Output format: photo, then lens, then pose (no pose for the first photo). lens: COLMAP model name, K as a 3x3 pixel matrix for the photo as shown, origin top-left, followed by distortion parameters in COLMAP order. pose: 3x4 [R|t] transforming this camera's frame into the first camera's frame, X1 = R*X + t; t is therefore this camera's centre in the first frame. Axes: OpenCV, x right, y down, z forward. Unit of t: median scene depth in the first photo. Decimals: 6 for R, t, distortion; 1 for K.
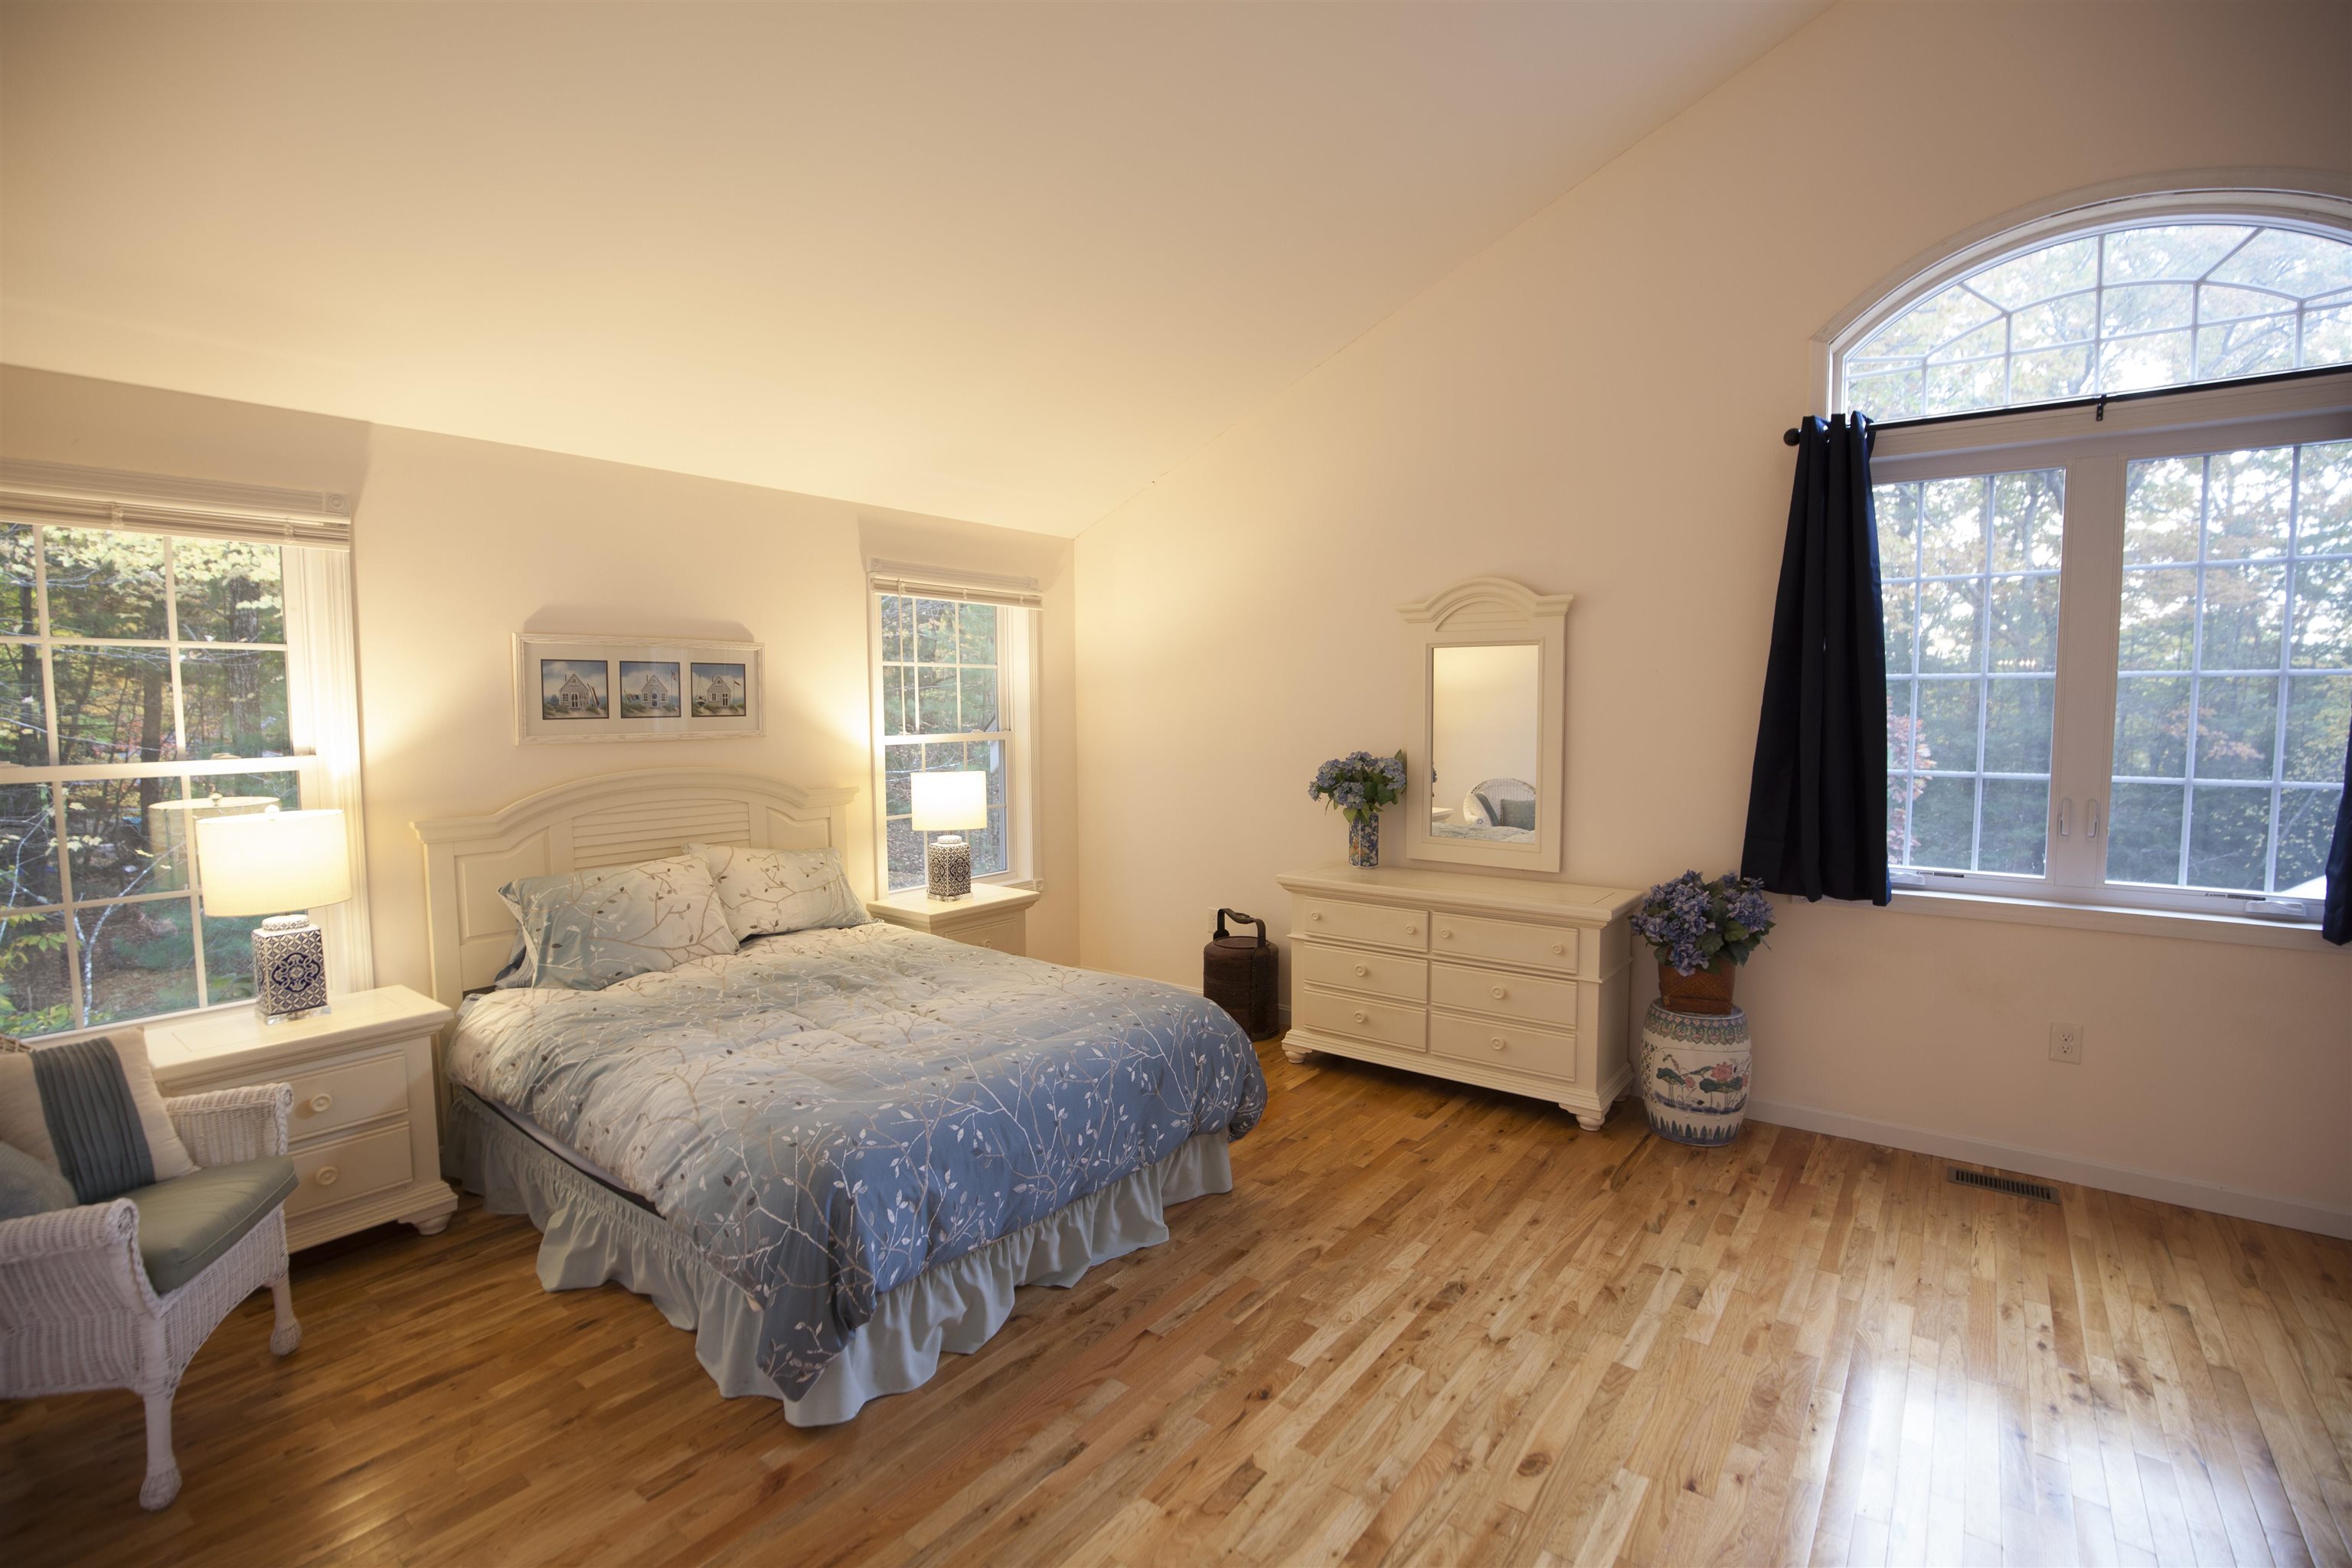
lens RADIAL K [[1076.2, 0, 1173.2], [0, 1076.2, 770.9], [0, 0, 1]] dist [-0.037286, 0.007791]
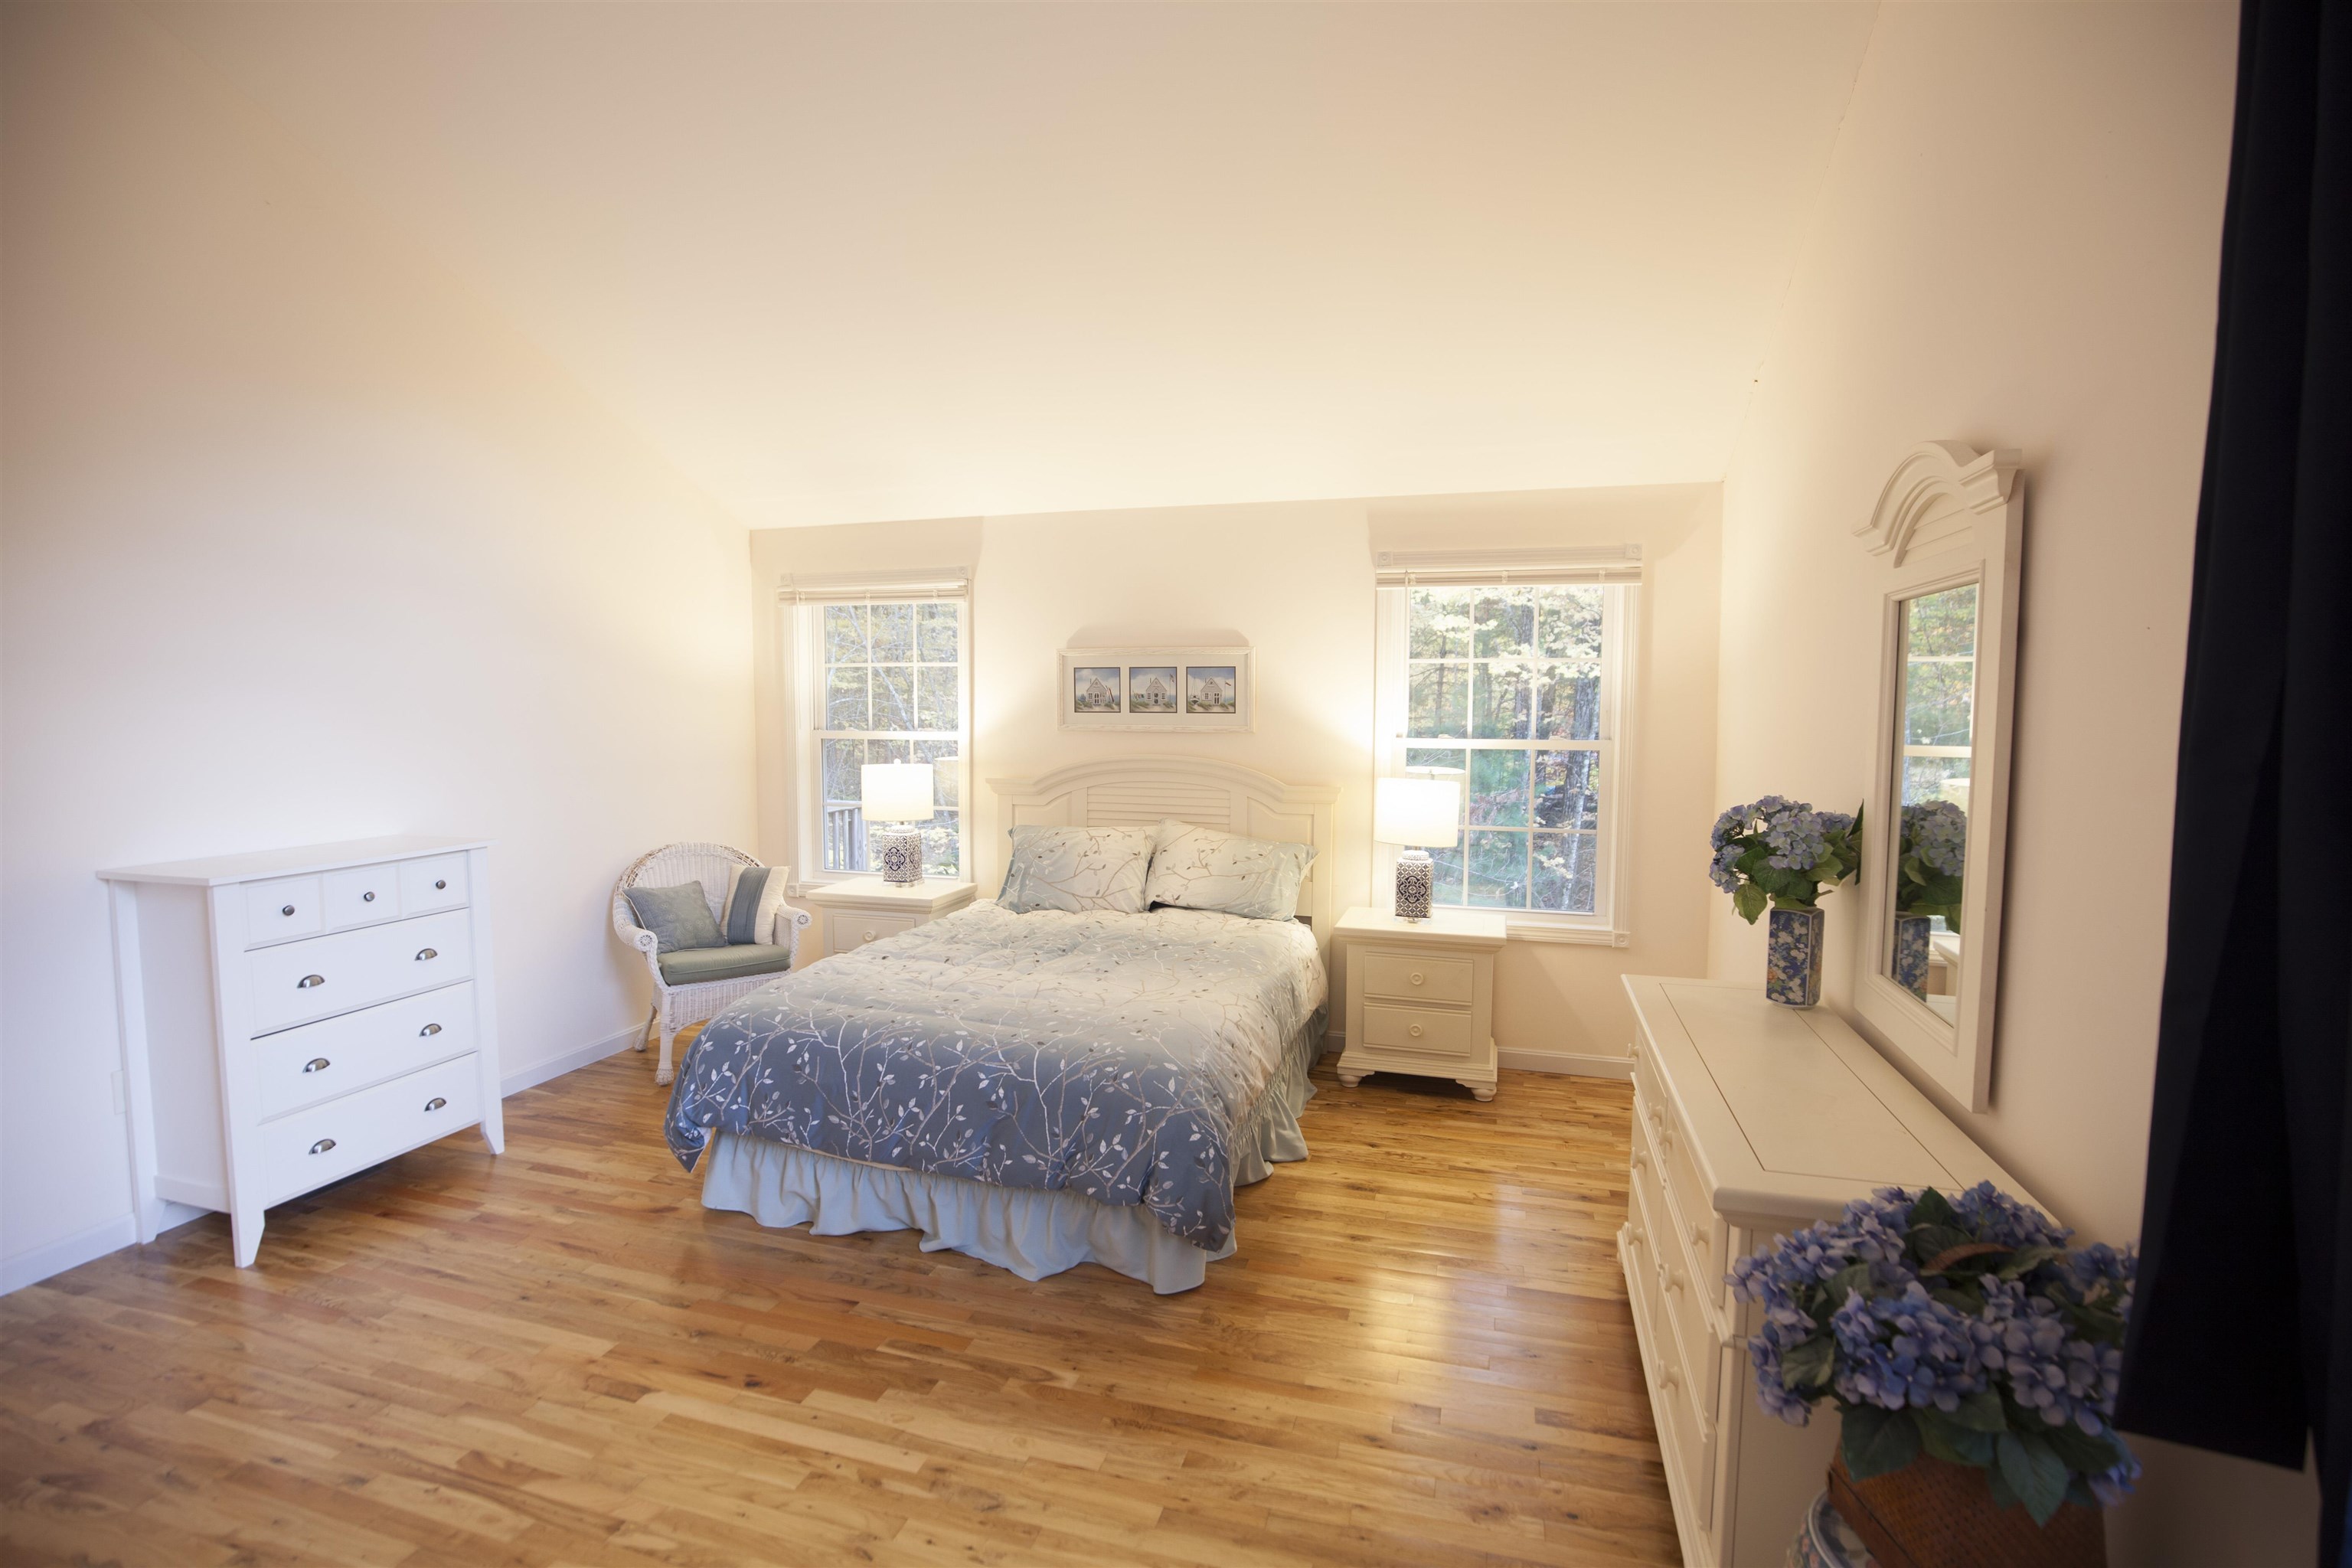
lens RADIAL K [[1076.2, 0, 1179.2], [0, 1076.2, 776.7], [0, 0, 1]] dist [-0.037286, 0.007791]
pose [[0.354199, 0.070623, -0.932500, 0.729955], [-0.065444, 0.996572, 0.050618, -0.044791], [0.932877, 0.043097, 0.357606, 0.640382]]
